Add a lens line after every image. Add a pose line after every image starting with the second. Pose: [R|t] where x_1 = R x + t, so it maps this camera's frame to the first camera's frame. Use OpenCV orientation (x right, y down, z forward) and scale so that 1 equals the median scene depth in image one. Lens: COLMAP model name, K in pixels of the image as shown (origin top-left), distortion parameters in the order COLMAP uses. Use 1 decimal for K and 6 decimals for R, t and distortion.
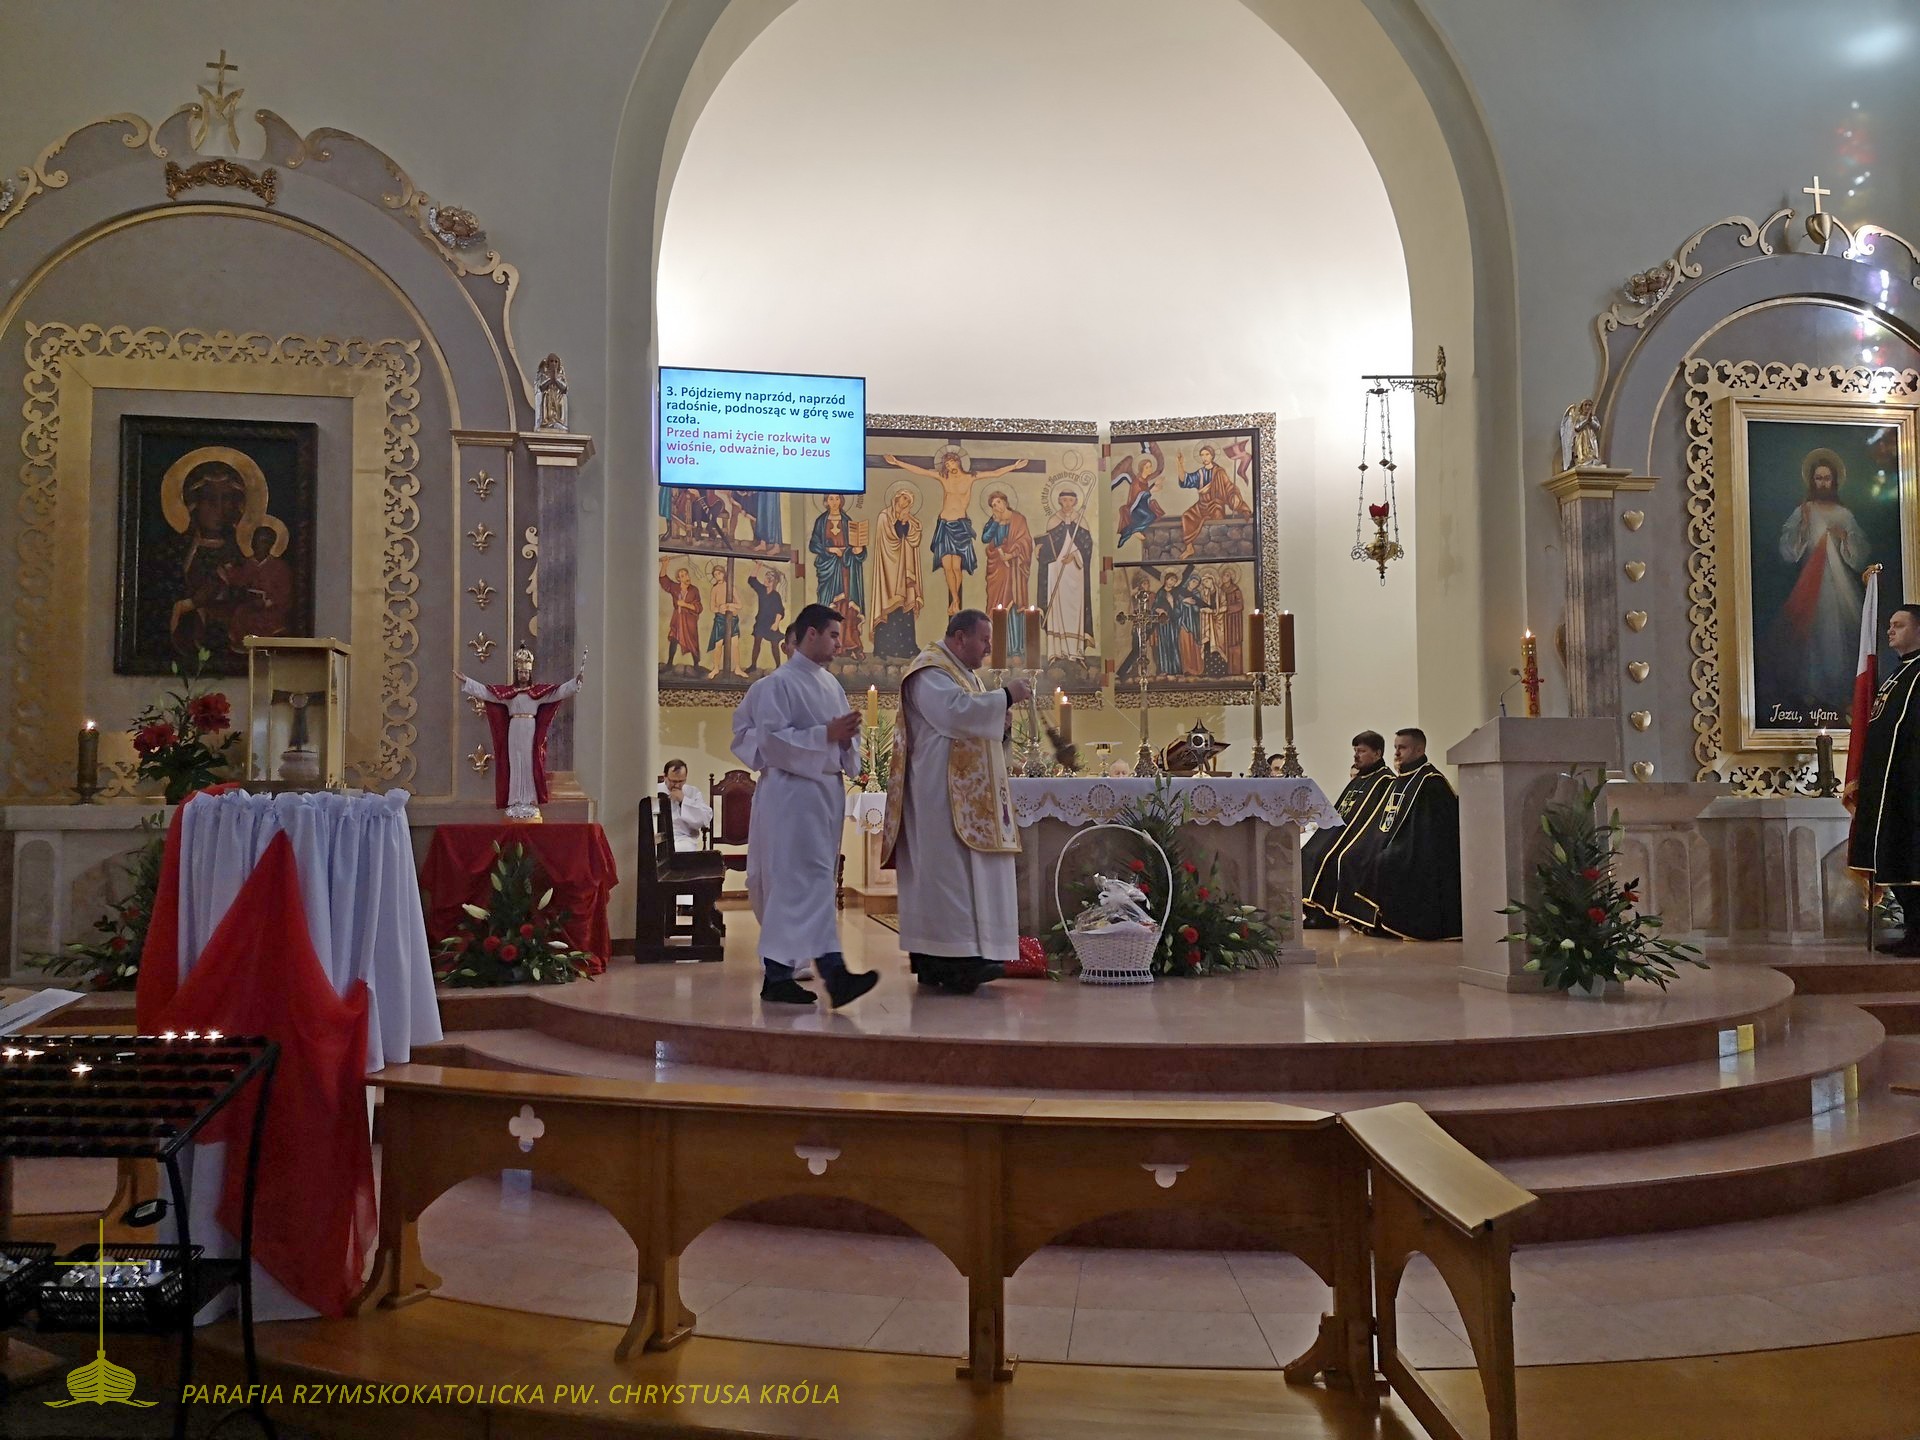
lens RADIAL K [[1485.1, 0, 956.7], [0, 1485.1, 721.5], [0, 0, 1]] dist [0.111513, -0.136979]
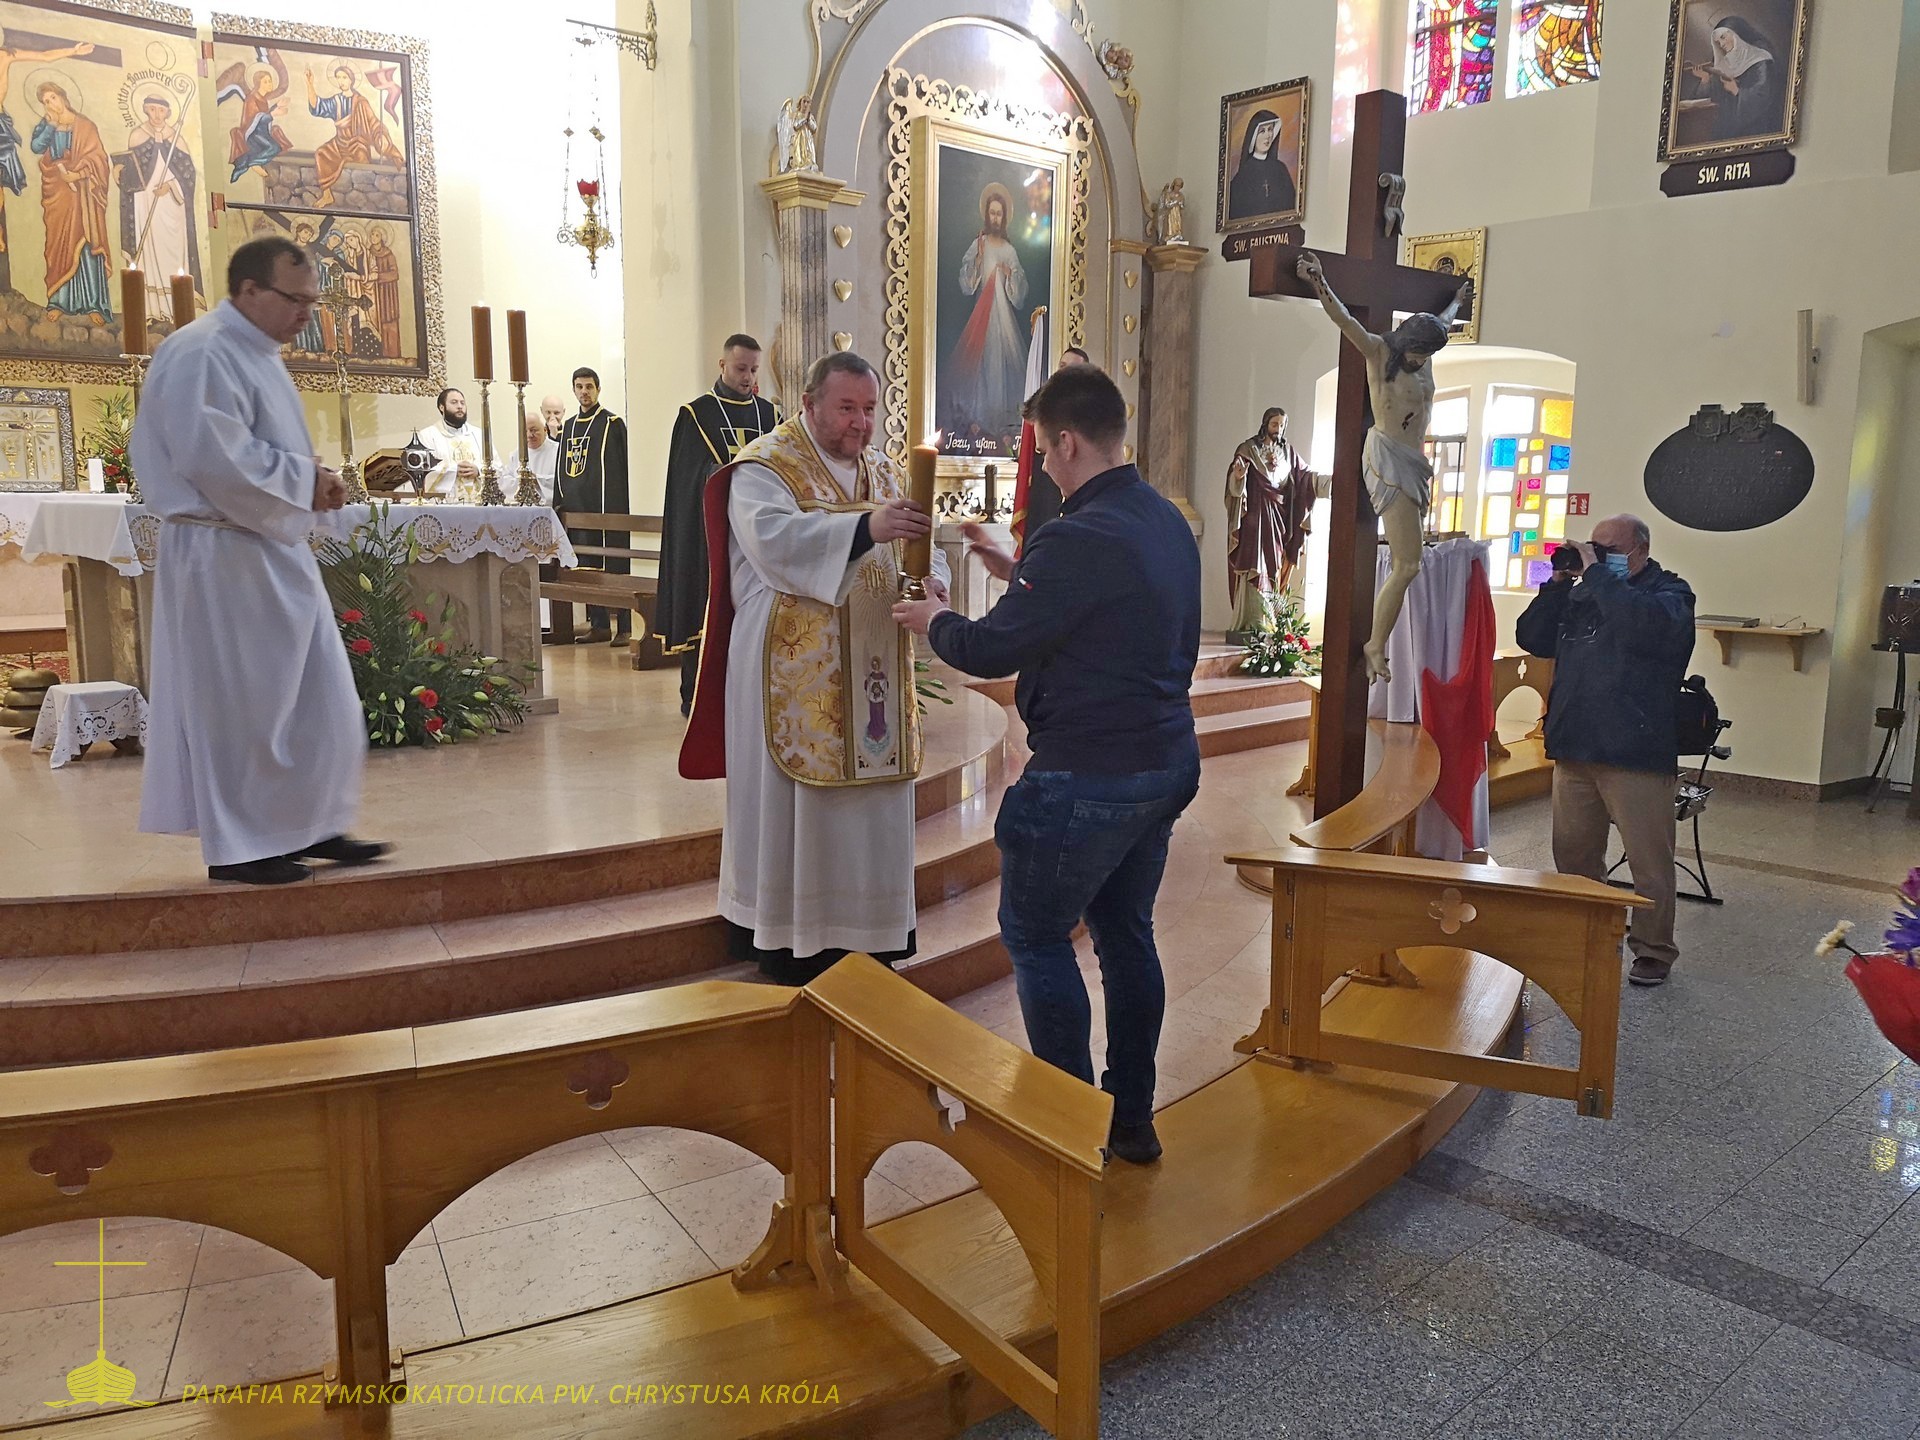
lens RADIAL K [[1485.1, 0, 956.7], [0, 1485.1, 721.5], [0, 0, 1]] dist [0.111513, -0.136979]
pose [[0.835097, -0.069385, 0.545709, -0.043347], [-0.048343, 0.978919, 0.198447, -0.020462], [-0.547974, -0.192104, 0.814138, 0.100568]]
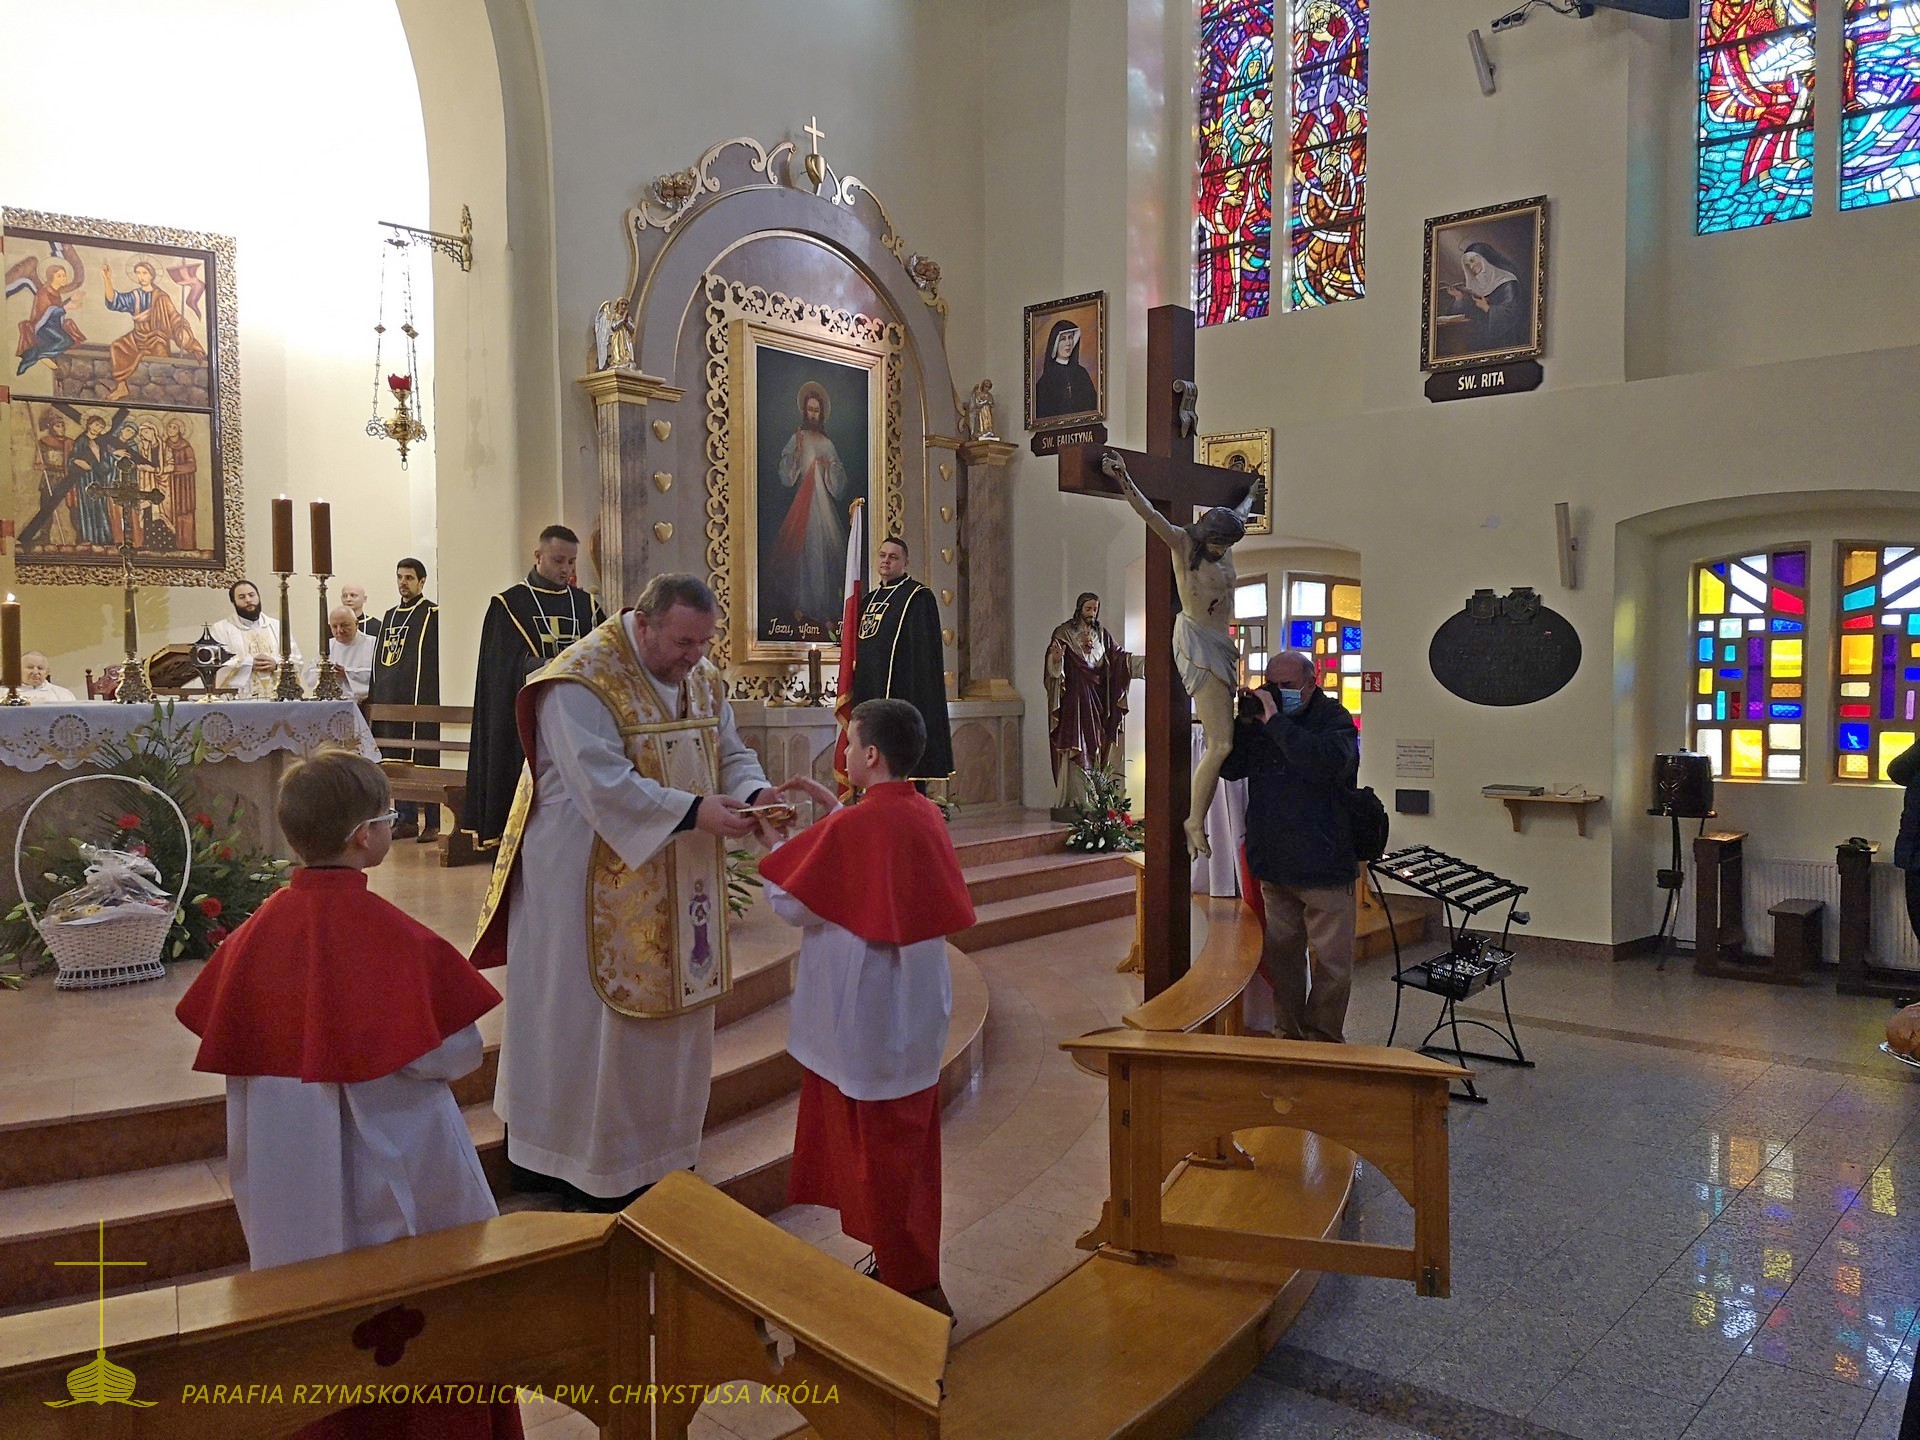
lens RADIAL K [[1481.5, 0, 956.9], [0, 1481.5, 723.8], [0, 0, 1]] dist [0.113358, -0.138298]
pose [[0.765215, -0.019616, 0.643476, -0.039886], [-0.038864, 0.996305, 0.076590, -0.022381], [-0.642601, -0.083616, 0.761625, 0.104541]]
